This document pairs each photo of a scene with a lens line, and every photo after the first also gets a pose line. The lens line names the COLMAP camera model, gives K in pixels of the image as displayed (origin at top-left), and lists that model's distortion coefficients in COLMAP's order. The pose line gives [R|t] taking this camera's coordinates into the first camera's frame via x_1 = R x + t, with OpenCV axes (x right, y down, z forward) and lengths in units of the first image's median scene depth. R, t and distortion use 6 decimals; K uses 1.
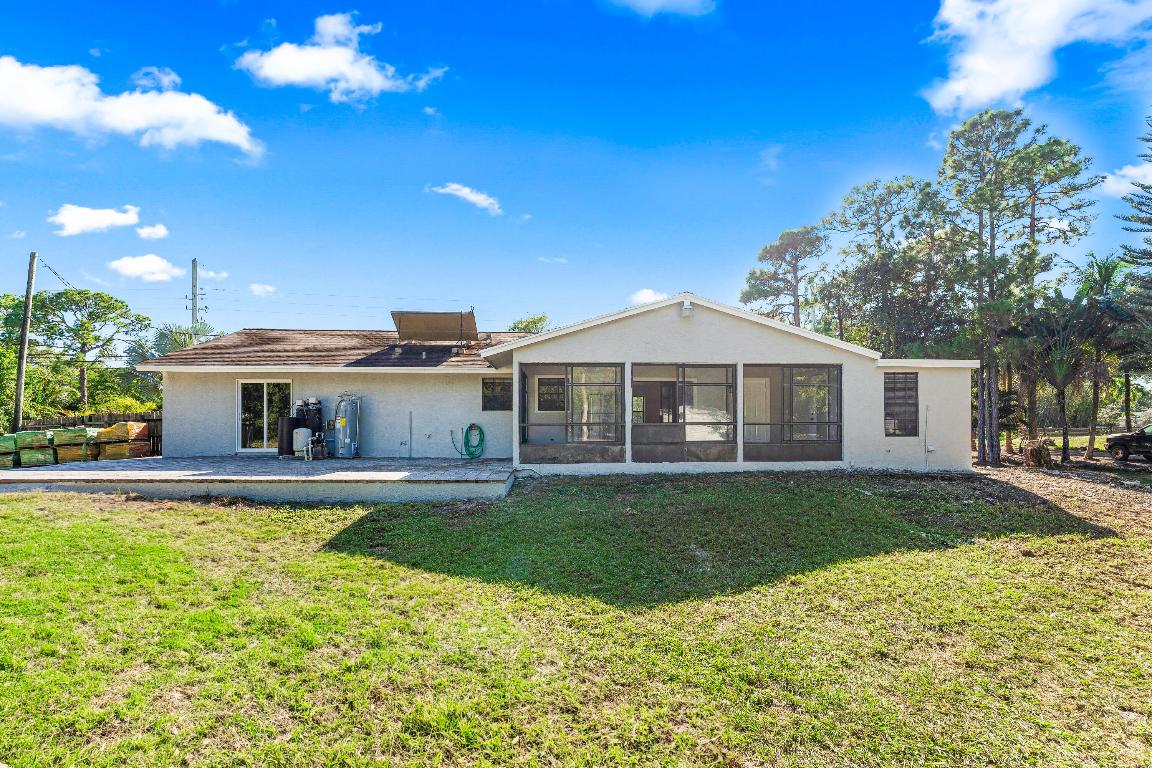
lens RADIAL K [[455.9, 0, 599.8], [0, 455.9, 414.6], [0, 0, 1]] dist [-0.002239, -0.000055]
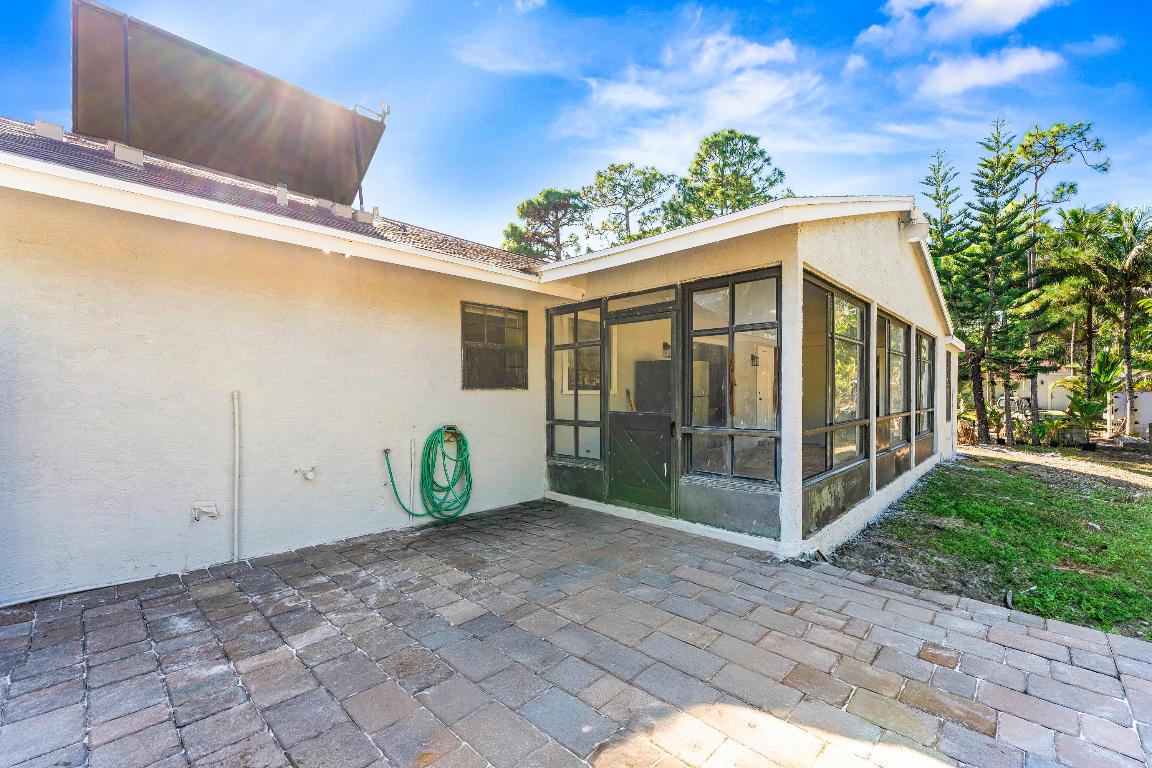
lens RADIAL K [[467.0, 0, 572.2], [0, 467.0, 398.7], [0, 0, 1]] dist [0.000759, 0.000023]
pose [[0.749366, -0.010099, 0.662080, -0.484231], [-0.003802, 0.999802, 0.019555, -0.009414], [-0.662146, -0.017171, 0.749178, 0.714560]]
